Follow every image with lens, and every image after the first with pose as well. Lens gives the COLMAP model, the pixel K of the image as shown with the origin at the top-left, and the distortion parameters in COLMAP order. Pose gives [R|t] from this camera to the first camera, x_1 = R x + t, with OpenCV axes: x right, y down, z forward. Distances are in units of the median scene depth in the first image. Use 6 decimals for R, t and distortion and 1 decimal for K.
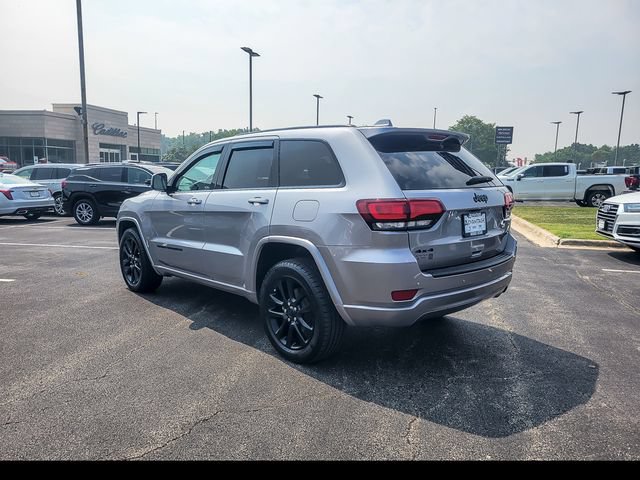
lens RADIAL K [[473.7, 0, 315.9], [0, 473.7, 240.6], [0, 0, 1]] dist [0.037120, 0.000684]
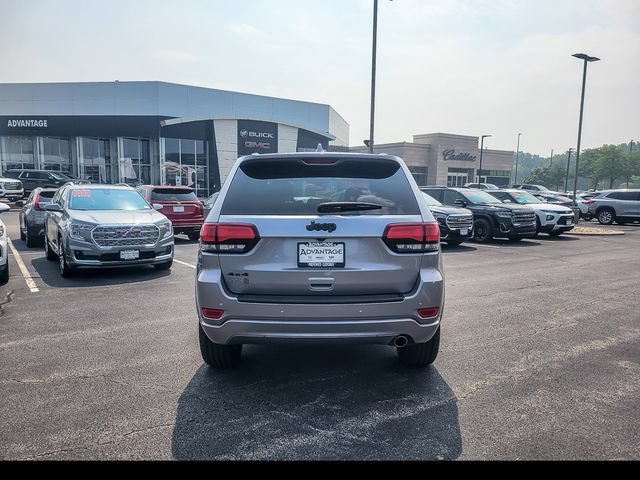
lens RADIAL K [[473.7, 0, 315.9], [0, 473.7, 240.6], [0, 0, 1]] dist [0.037120, 0.000684]
pose [[0.745435, 0.061281, -0.663756, 0.639535], [-0.091220, 0.995775, -0.010512, -0.034783], [0.660307, 0.068384, 0.747876, 0.207442]]
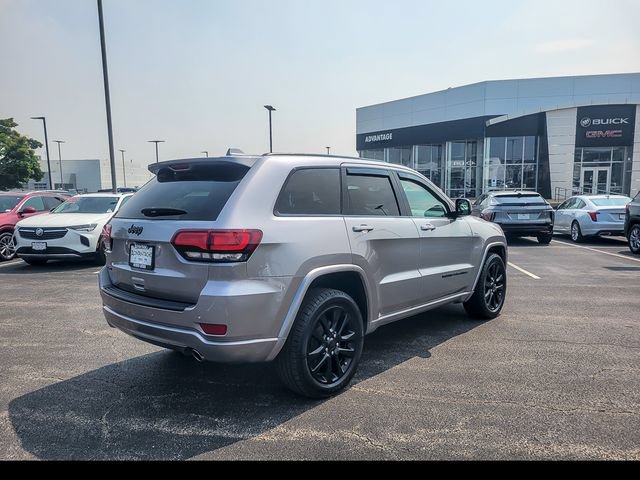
lens RADIAL K [[470.8, 0, 311.8], [0, 470.8, 238.6], [0, 0, 1]] dist [0.029431, -0.000741]
pose [[0.103364, 0.079602, -0.991453, 0.907835], [-0.122665, 0.990203, 0.066713, -0.121809], [0.987051, 0.114721, 0.112116, 0.841449]]
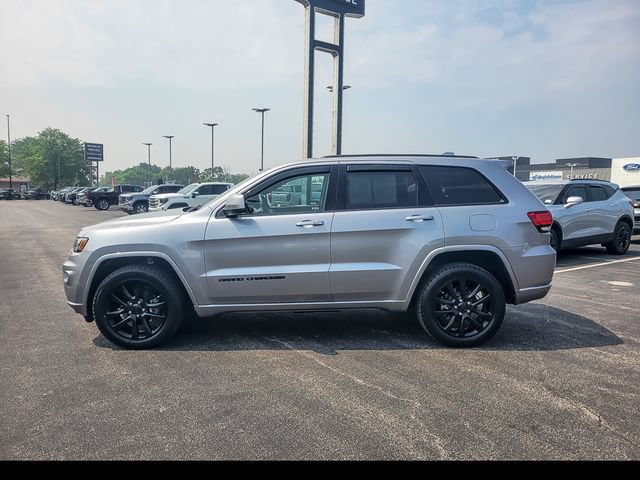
lens RADIAL K [[470.8, 0, 311.8], [0, 470.8, 238.6], [0, 0, 1]] dist [0.029431, -0.000741]
pose [[0.672804, -0.074551, 0.736055, -0.856941], [0.102605, 0.994698, 0.006959, -0.052068], [-0.732672, 0.070841, 0.676886, 0.322861]]
